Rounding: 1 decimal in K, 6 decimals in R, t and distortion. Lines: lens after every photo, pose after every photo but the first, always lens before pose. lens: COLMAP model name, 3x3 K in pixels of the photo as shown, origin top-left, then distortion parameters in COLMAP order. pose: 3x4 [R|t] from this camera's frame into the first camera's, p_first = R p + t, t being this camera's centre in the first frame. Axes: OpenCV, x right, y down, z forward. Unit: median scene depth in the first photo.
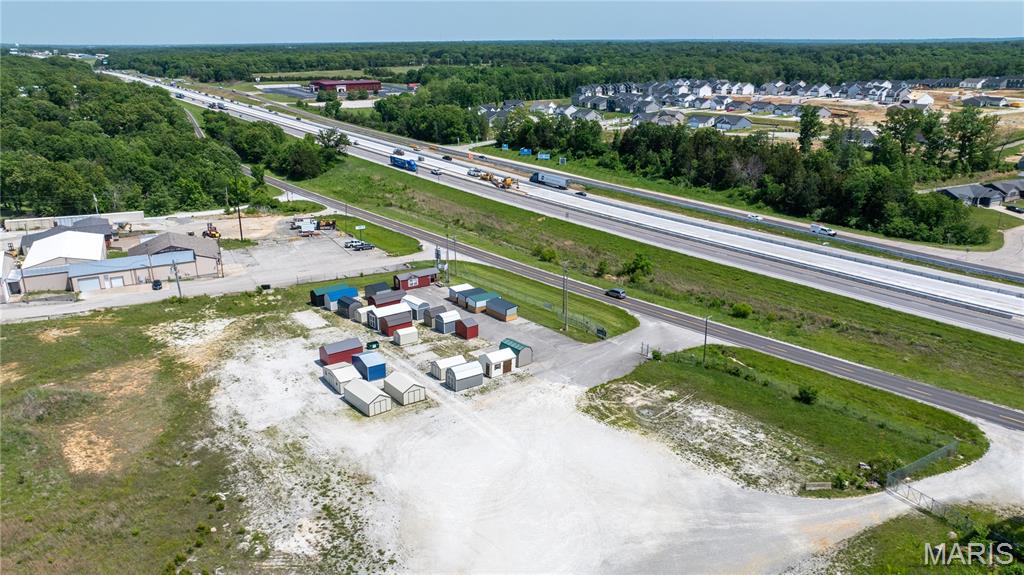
lens RADIAL K [[719.5, 0, 516.6], [0, 719.5, 286.0], [0, 0, 1]] dist [-0.016780, -0.004630]
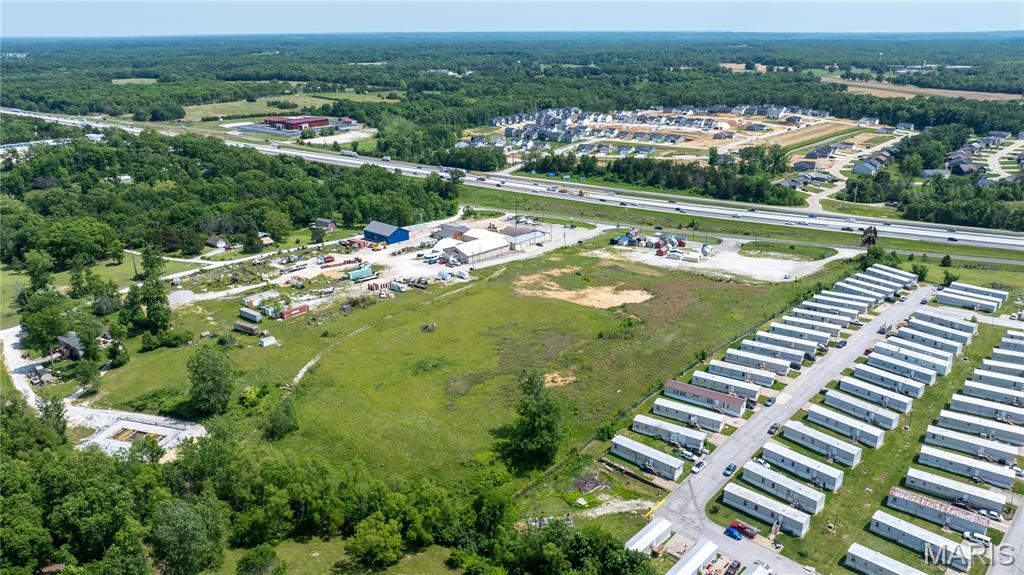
lens RADIAL K [[751.9, 0, 492.1], [0, 751.9, 288.5], [0, 0, 1]] dist [-0.019911, -0.001568]
pose [[0.946525, -0.107072, 0.304346, -1.843980], [0.106857, 0.994122, 0.017415, 0.108742], [-0.304422, 0.016038, 0.952402, -1.792209]]
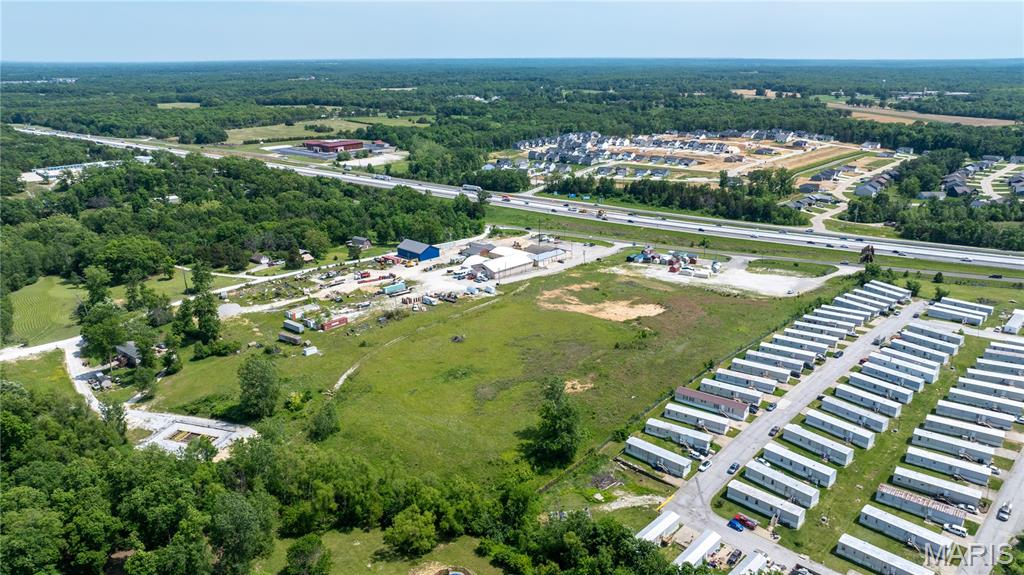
lens RADIAL K [[719.5, 0, 516.6], [0, 719.5, 286.0], [0, 0, 1]] dist [-0.016780, -0.004630]
pose [[0.946433, -0.098309, 0.307572, -1.873596], [0.104762, 0.994487, -0.004499, 0.104828], [-0.305434, 0.036480, 0.951514, -1.874343]]
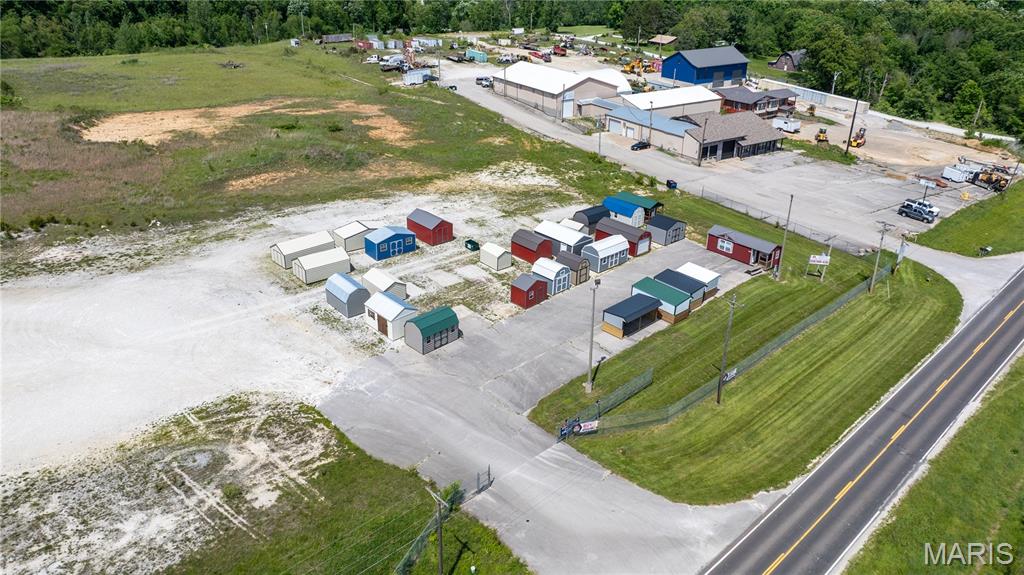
lens RADIAL K [[719.5, 0, 516.6], [0, 719.5, 286.0], [0, 0, 1]] dist [-0.016780, -0.004630]
pose [[0.077736, 0.433831, -0.897635, 0.525329], [-0.324384, 0.862374, 0.388697, -0.199274], [0.942726, 0.260962, 0.207765, 0.873577]]
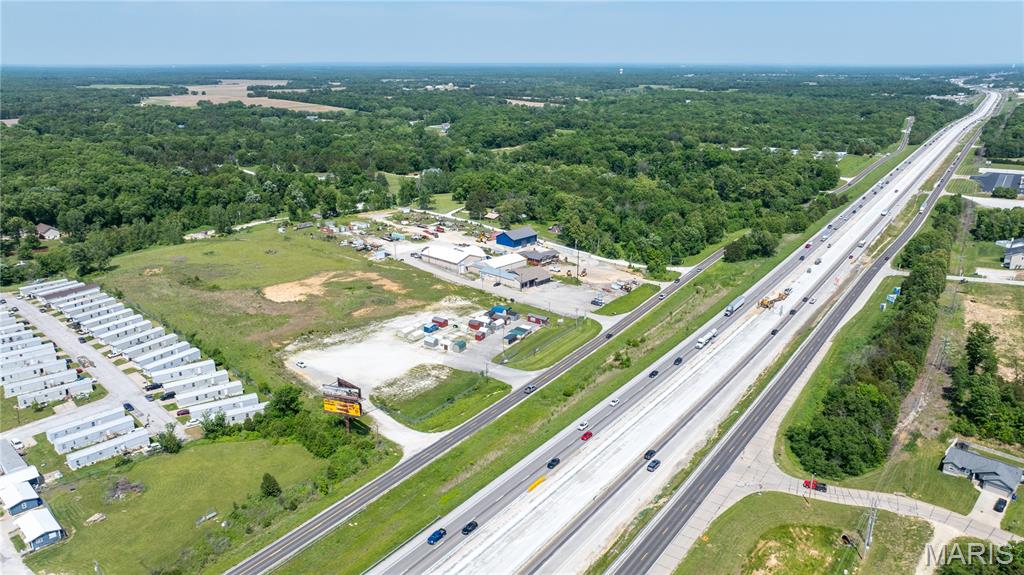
lens RADIAL K [[719.5, 0, 516.6], [0, 719.5, 286.0], [0, 0, 1]] dist [-0.016780, -0.004630]
pose [[0.332111, 0.286906, -0.898547, 2.030317], [-0.307073, 0.933610, 0.184605, -0.562123], [0.891857, 0.214611, 0.398163, 0.161117]]
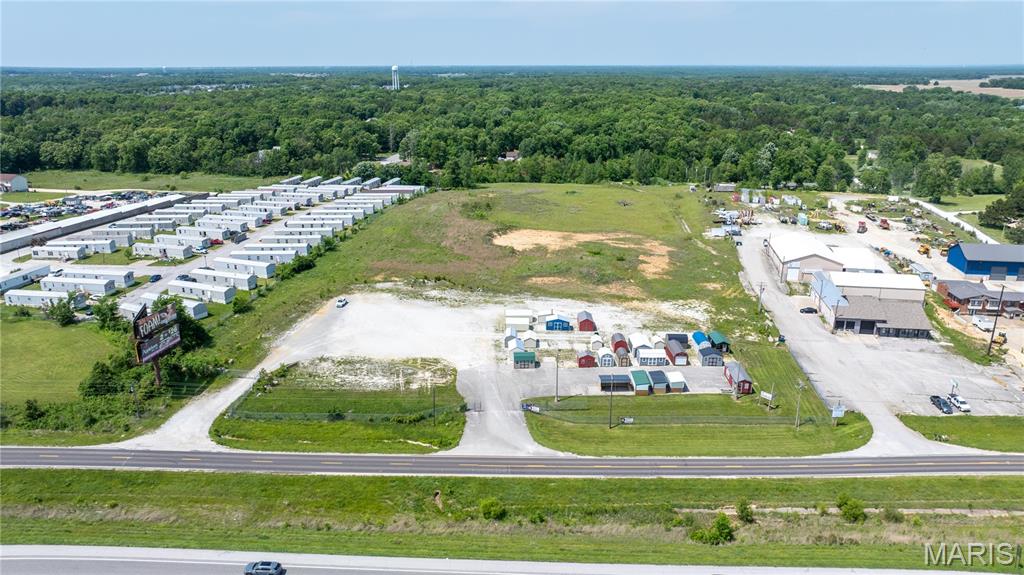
lens RADIAL K [[719.5, 0, 516.6], [0, 719.5, 286.0], [0, 0, 1]] dist [-0.016780, -0.004630]
pose [[-0.596997, 0.243273, -0.764469, 0.968341], [-0.258448, 0.843789, 0.470345, -0.633486], [0.759473, 0.478370, -0.440866, 1.439996]]
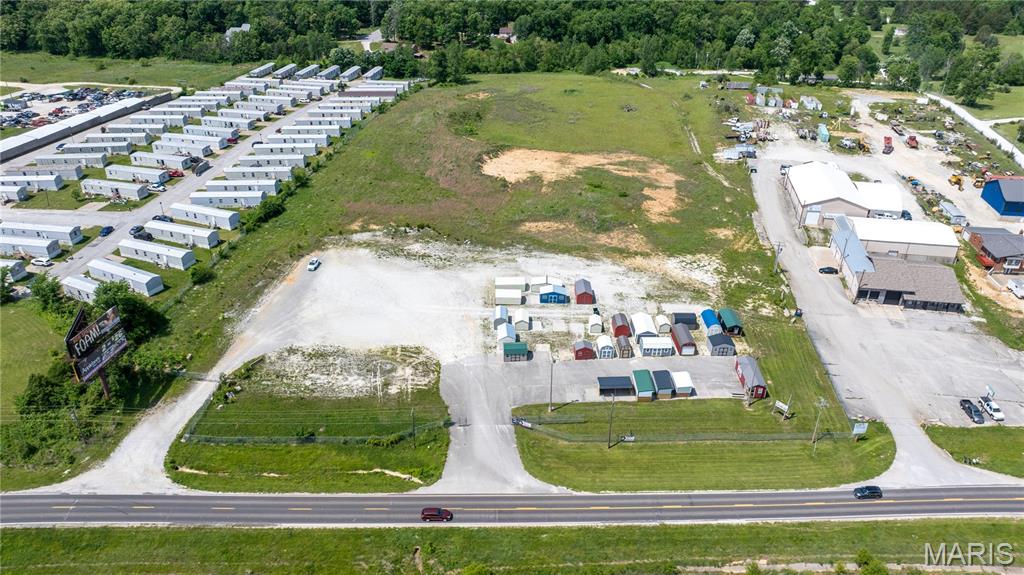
lens RADIAL K [[719.3, 0, 516.4], [0, 719.3, 286.5], [0, 0, 1]] dist [-0.042099, 0.051039]
pose [[-0.593348, 0.395140, -0.701287, 0.777506], [-0.263152, 0.728129, 0.632914, -0.732339], [0.760716, 0.560083, -0.328051, 1.267666]]
